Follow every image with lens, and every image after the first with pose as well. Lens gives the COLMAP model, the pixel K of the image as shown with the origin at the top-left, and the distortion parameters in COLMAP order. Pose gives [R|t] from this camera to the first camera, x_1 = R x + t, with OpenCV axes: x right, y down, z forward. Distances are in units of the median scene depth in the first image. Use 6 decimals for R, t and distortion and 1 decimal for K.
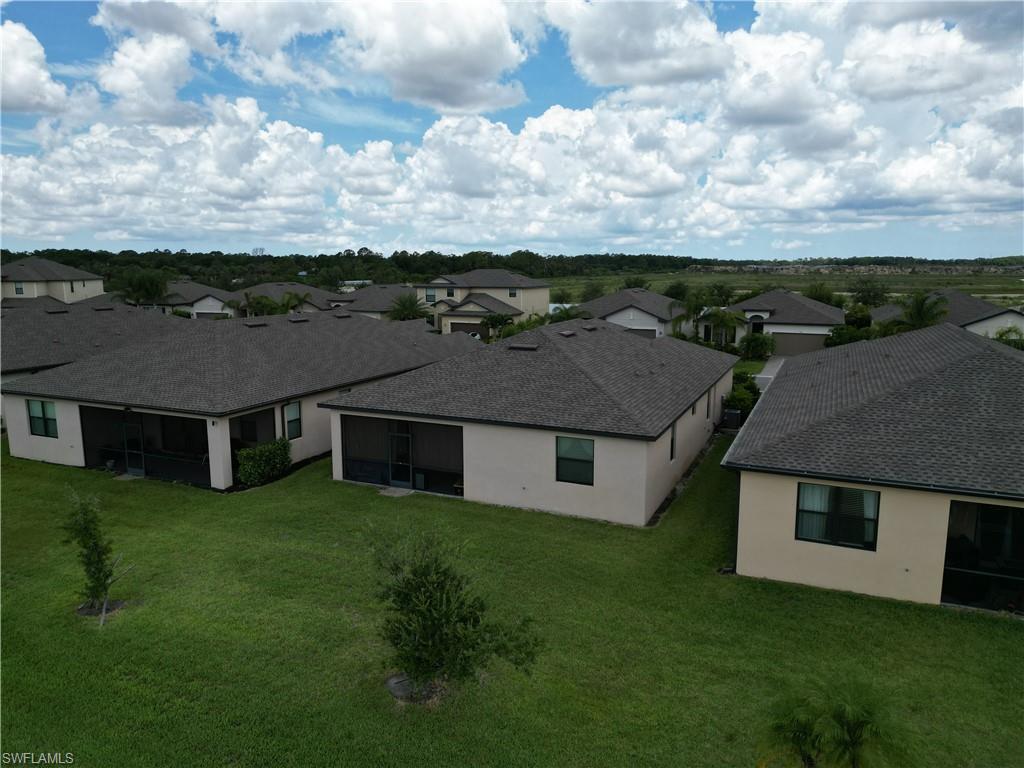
lens RADIAL K [[708.9, 0, 512.0], [0, 708.9, 384.0], [0, 0, 1]] dist [0.076264, -0.089174]
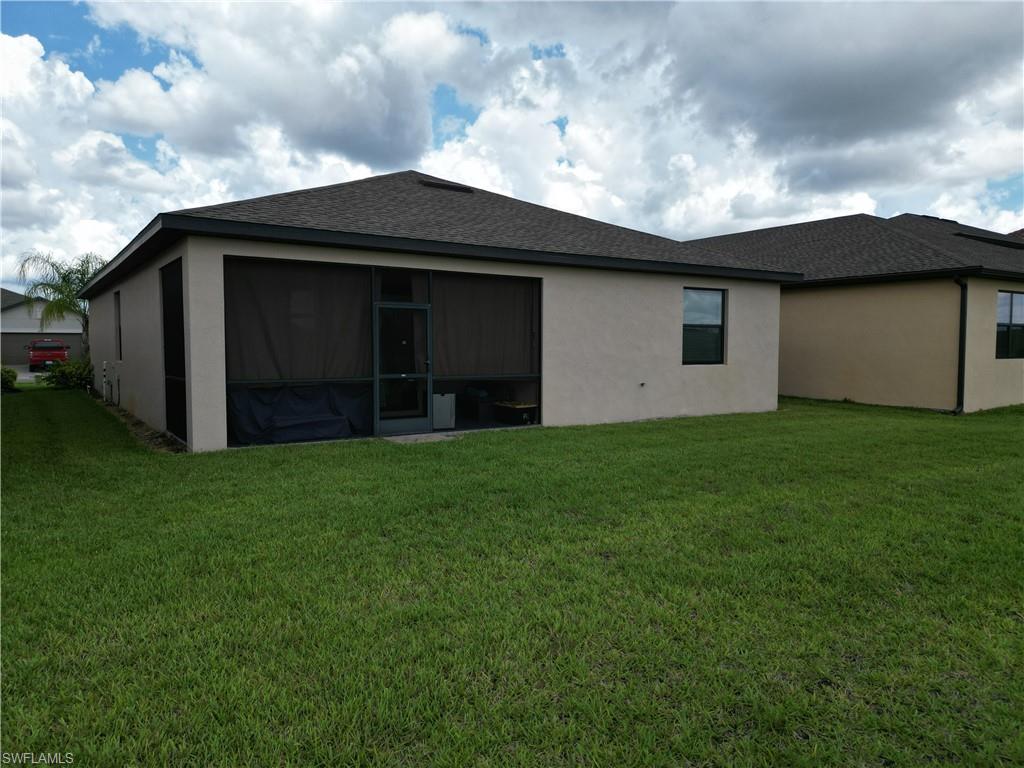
lens RADIAL K [[708.9, 0, 512.0], [0, 708.9, 384.0], [0, 0, 1]] dist [0.076264, -0.089174]
pose [[0.528059, -0.046080, 0.847957, -0.445577], [0.132208, 0.990813, -0.028488, 0.127583], [-0.838853, 0.127150, 0.529299, 0.677968]]
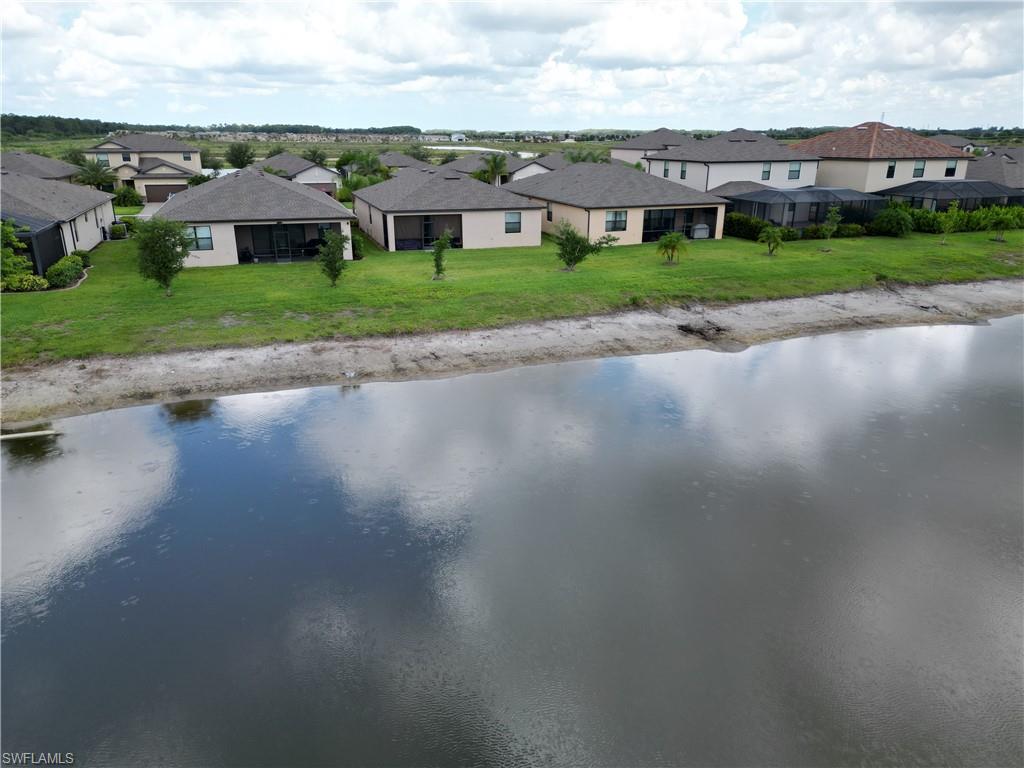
lens RADIAL K [[708.9, 0, 512.0], [0, 708.9, 384.0], [0, 0, 1]] dist [0.076264, -0.089174]
pose [[0.720863, -0.224712, 0.655638, -1.327786], [0.108334, 0.970885, 0.213648, 0.102361], [-0.684558, -0.082983, 0.724219, -0.637656]]
